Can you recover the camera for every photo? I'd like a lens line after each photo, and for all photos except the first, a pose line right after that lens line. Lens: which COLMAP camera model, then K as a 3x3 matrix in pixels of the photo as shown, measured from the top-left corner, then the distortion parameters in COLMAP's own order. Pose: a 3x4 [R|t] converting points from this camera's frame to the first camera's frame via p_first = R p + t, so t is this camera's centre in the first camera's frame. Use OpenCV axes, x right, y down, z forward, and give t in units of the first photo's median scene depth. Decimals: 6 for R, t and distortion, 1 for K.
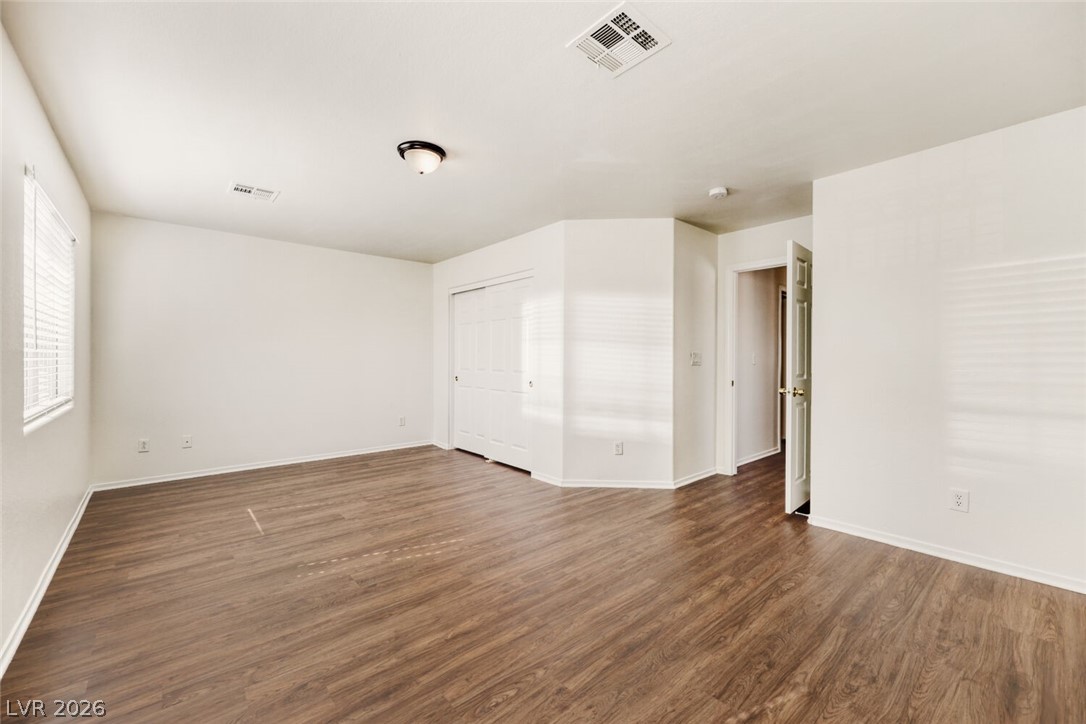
lens RADIAL K [[438.5, 0, 543.8], [0, 438.5, 360.8], [0, 0, 1]] dist [0.001895, 0.000727]
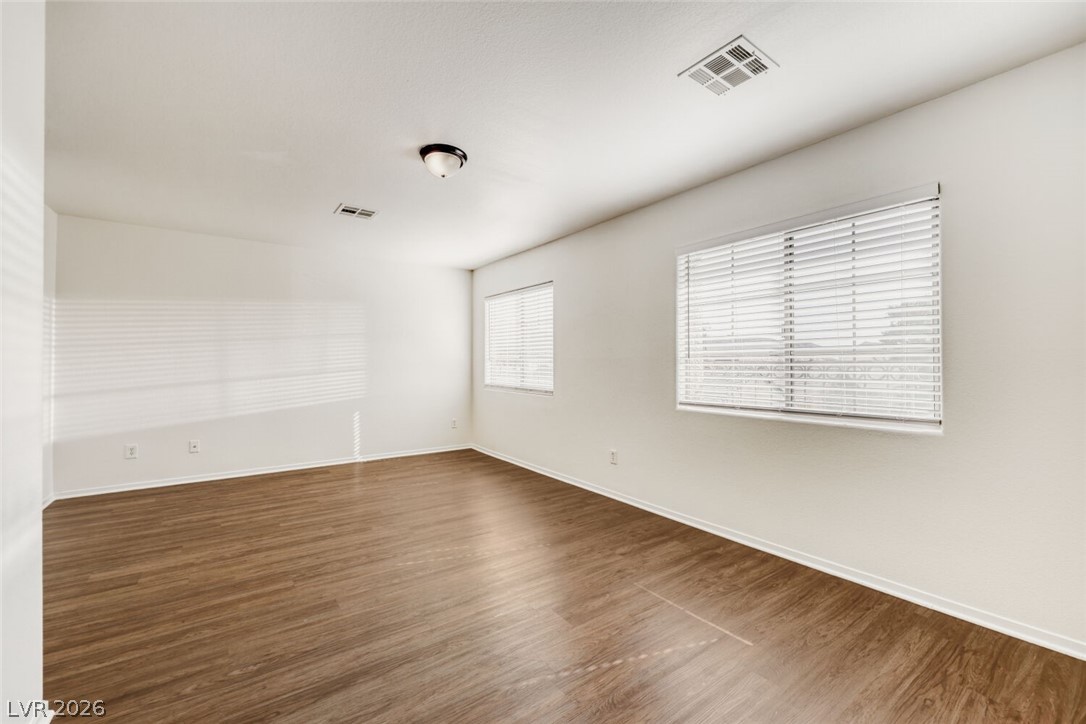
lens RADIAL K [[438.5, 0, 541.4], [0, 438.5, 362.7], [0, 0, 1]] dist [0.001895, 0.000727]
pose [[-0.995649, -0.000887, 0.093174, -0.587085], [-0.000895, 1.000000, -0.000046, -0.005860], [-0.093173, -0.000129, -0.995650, 1.952838]]
